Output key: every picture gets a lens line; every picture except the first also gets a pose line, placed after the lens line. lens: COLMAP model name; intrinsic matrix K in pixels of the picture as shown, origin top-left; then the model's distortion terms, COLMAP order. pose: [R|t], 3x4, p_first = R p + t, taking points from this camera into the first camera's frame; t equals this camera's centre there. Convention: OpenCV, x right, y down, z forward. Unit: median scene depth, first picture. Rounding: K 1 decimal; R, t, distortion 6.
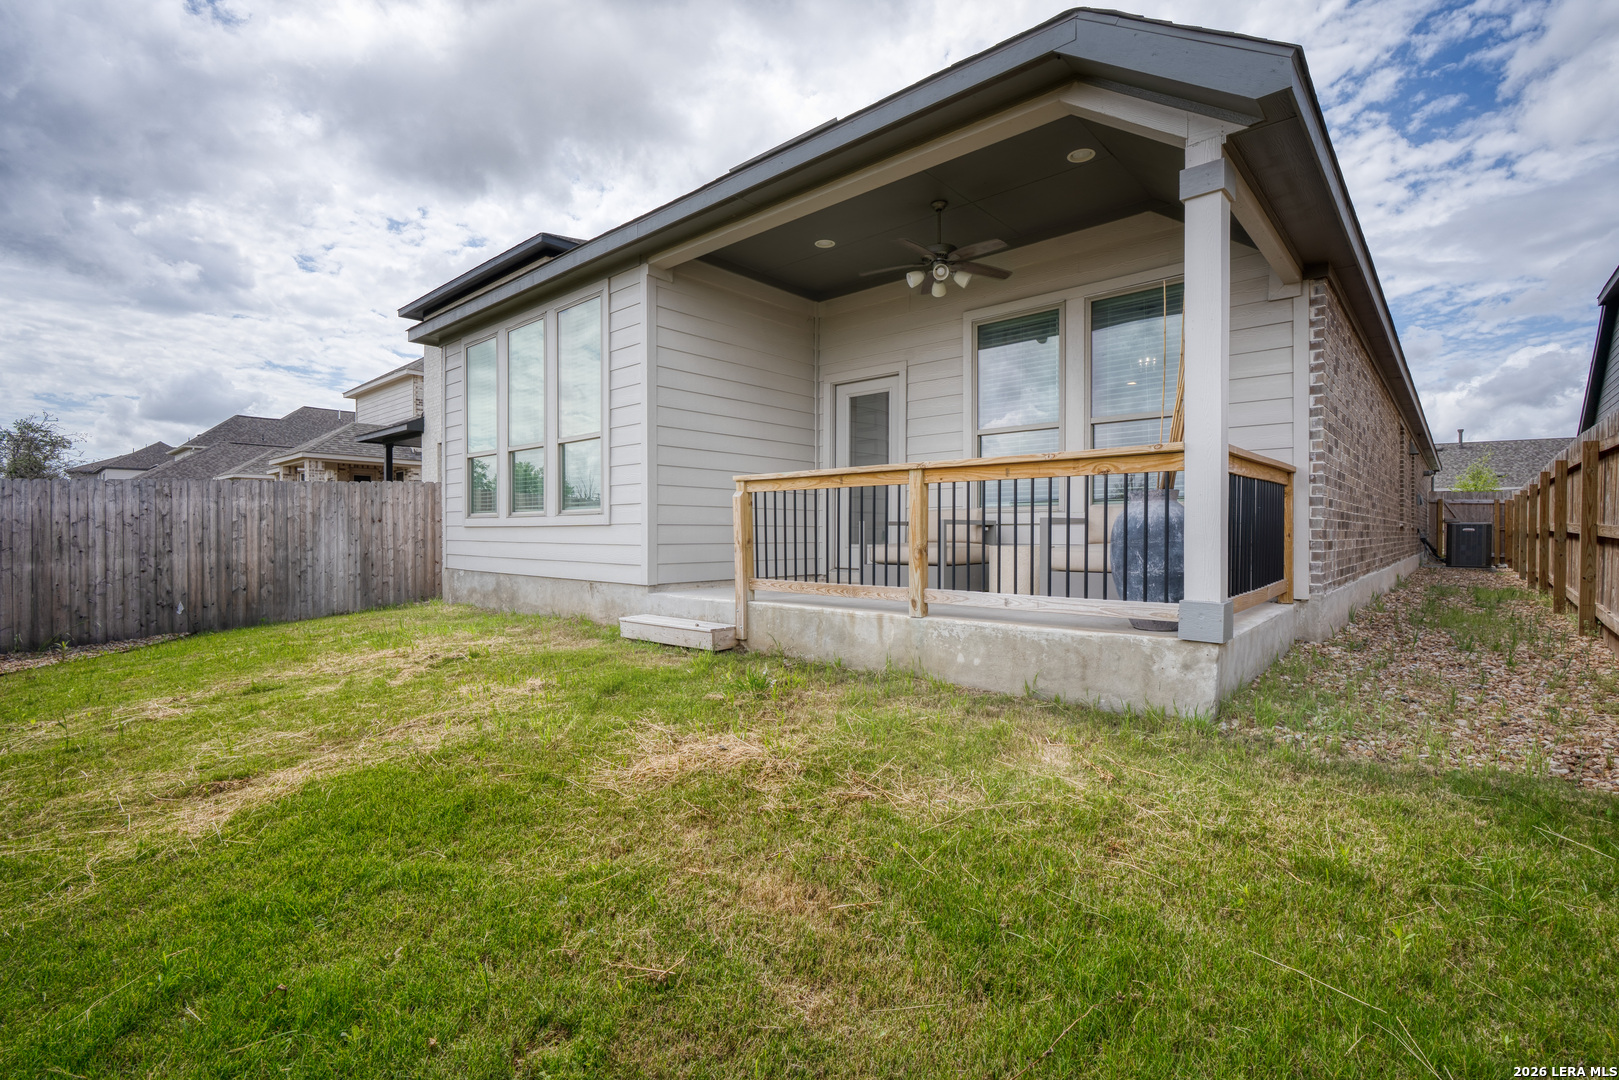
lens RADIAL K [[732.2, 0, 812.1], [0, 732.2, 533.8], [0, 0, 1]] dist [-0.011643, 0.003533]
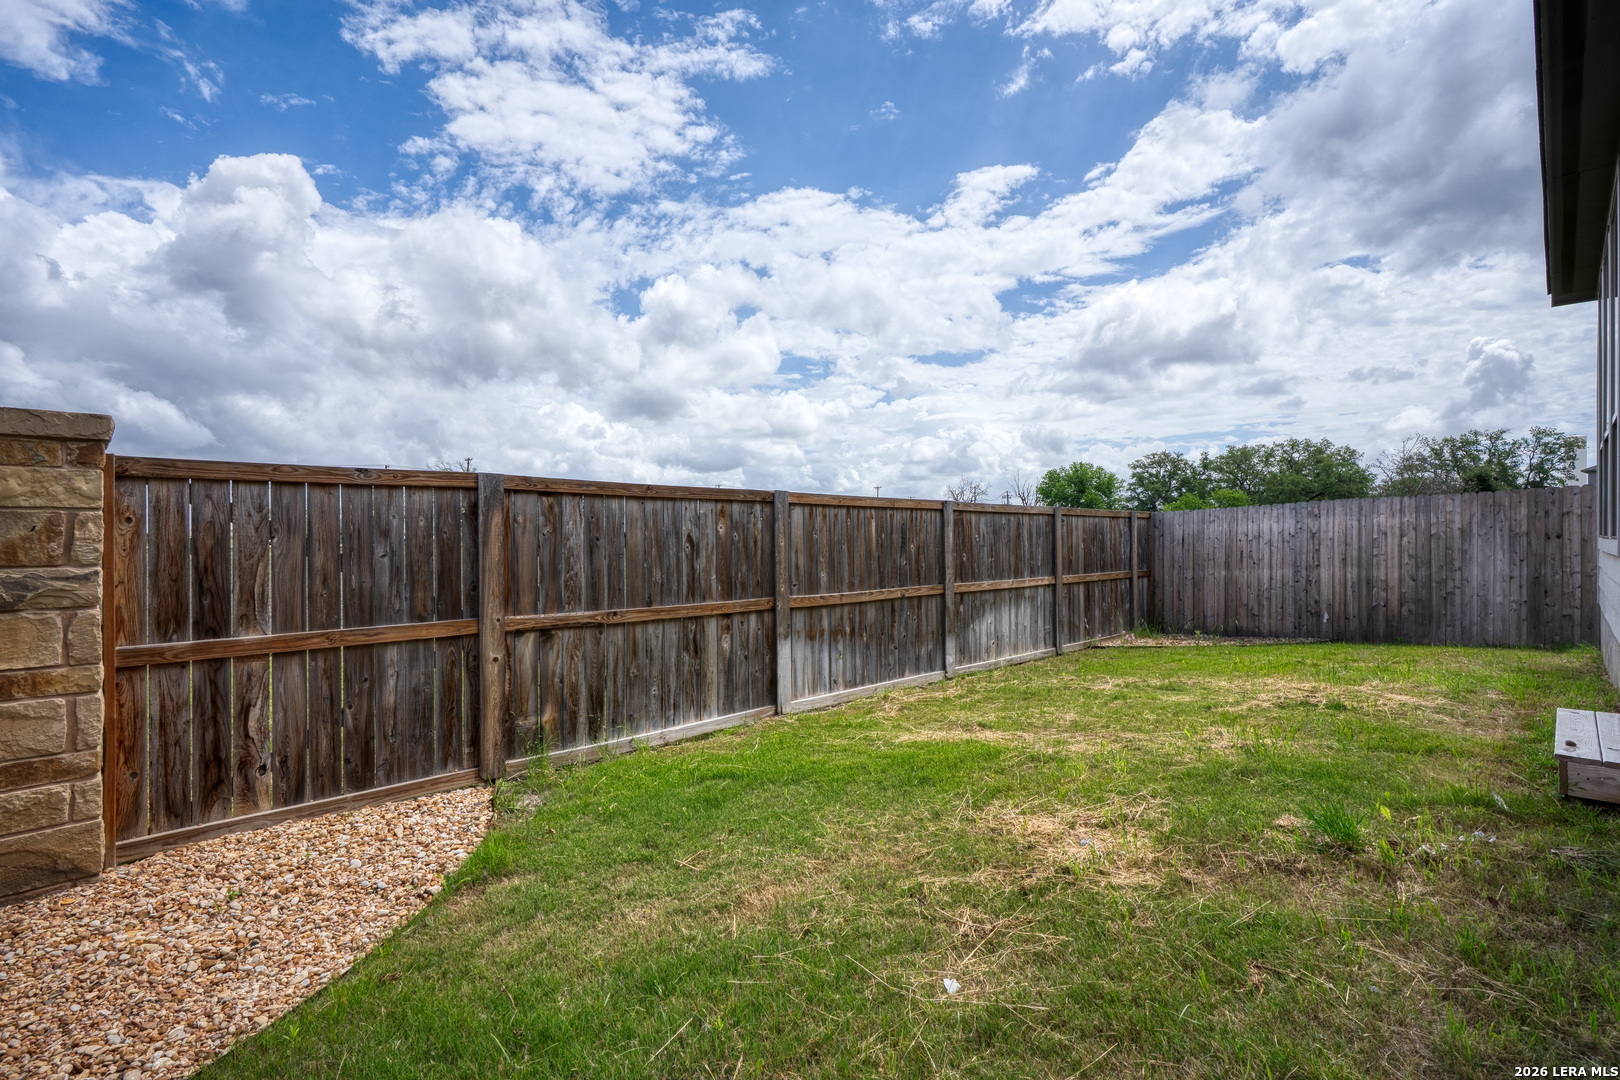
lens RADIAL K [[732.6, 0, 812.6], [0, 732.6, 533.8], [0, 0, 1]] dist [-0.011643, 0.003533]
pose [[-0.075990, 0.001698, -0.997107, 0.291737], [-0.000050, 0.999999, 0.001707, -0.025771], [0.997109, 0.000180, -0.075990, 0.297580]]
